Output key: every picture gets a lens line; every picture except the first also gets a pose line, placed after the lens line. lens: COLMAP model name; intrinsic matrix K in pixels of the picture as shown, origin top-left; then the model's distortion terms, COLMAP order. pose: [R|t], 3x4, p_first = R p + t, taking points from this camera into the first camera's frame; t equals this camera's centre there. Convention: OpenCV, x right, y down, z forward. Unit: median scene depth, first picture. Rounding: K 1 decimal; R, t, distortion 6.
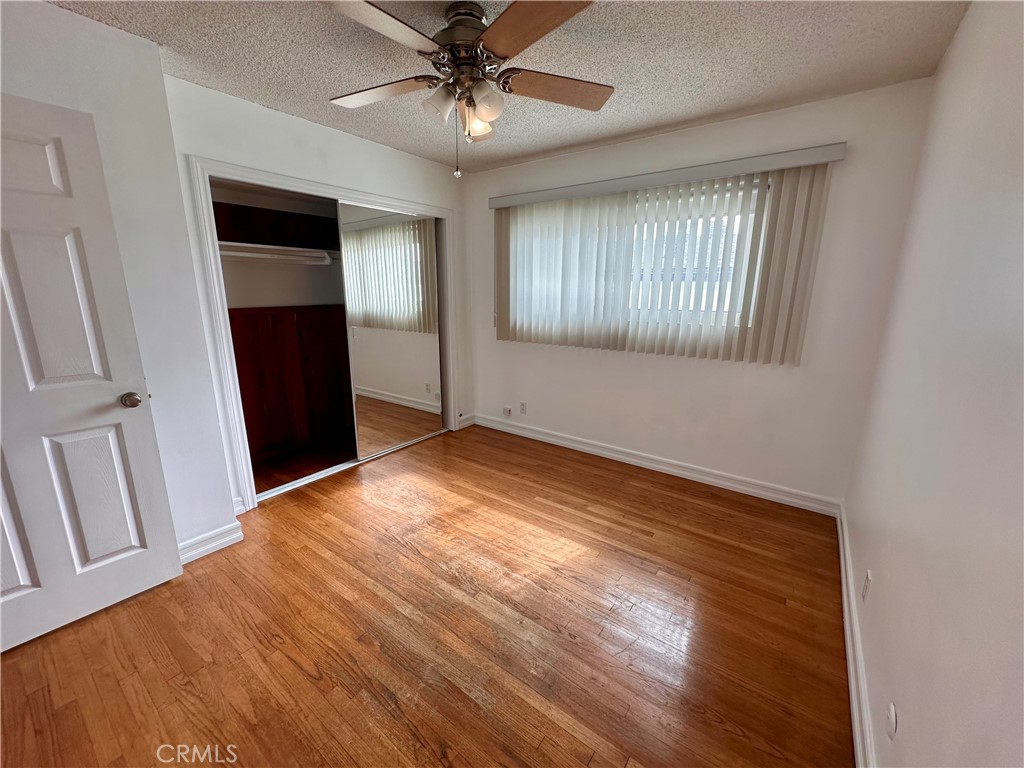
lens RADIAL K [[409.1, 0, 511.3], [0, 409.1, 386.7], [0, 0, 1]] dist [-0.004502, 0.001242]
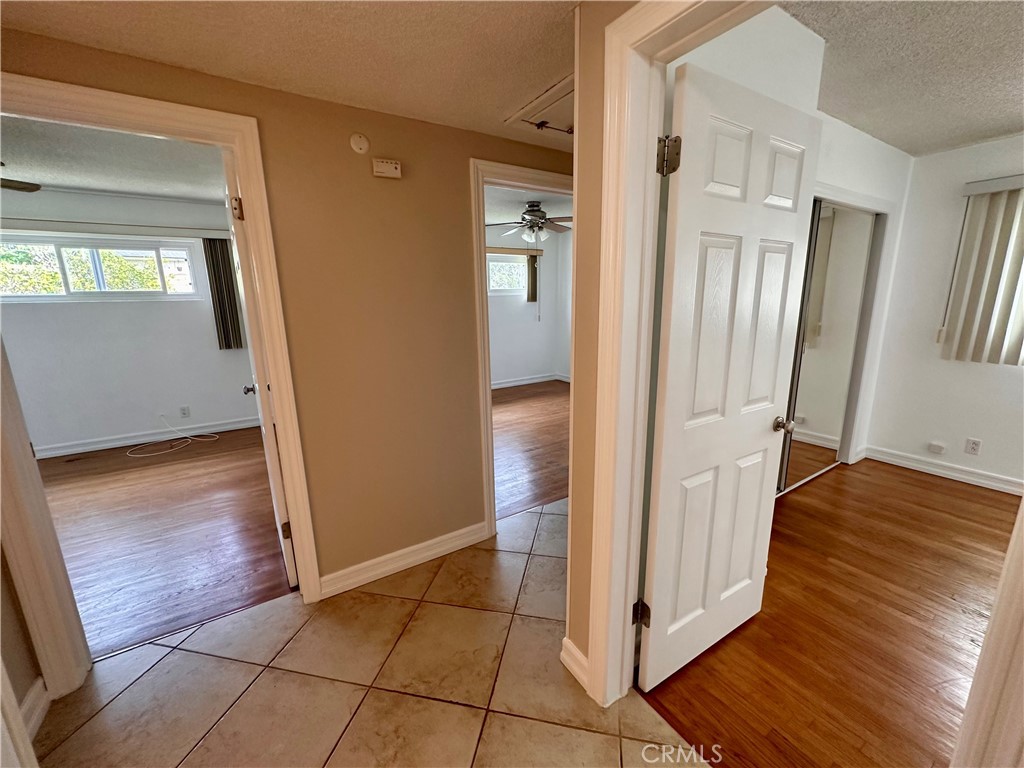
lens RADIAL K [[409.1, 0, 515.0], [0, 409.1, 386.1], [0, 0, 1]] dist [-0.004502, 0.001242]
pose [[0.935715, 0.057288, -0.348074, -0.510732], [-0.062378, 0.998047, -0.003426, -0.007023], [0.347197, 0.024918, 0.937461, -0.038723]]
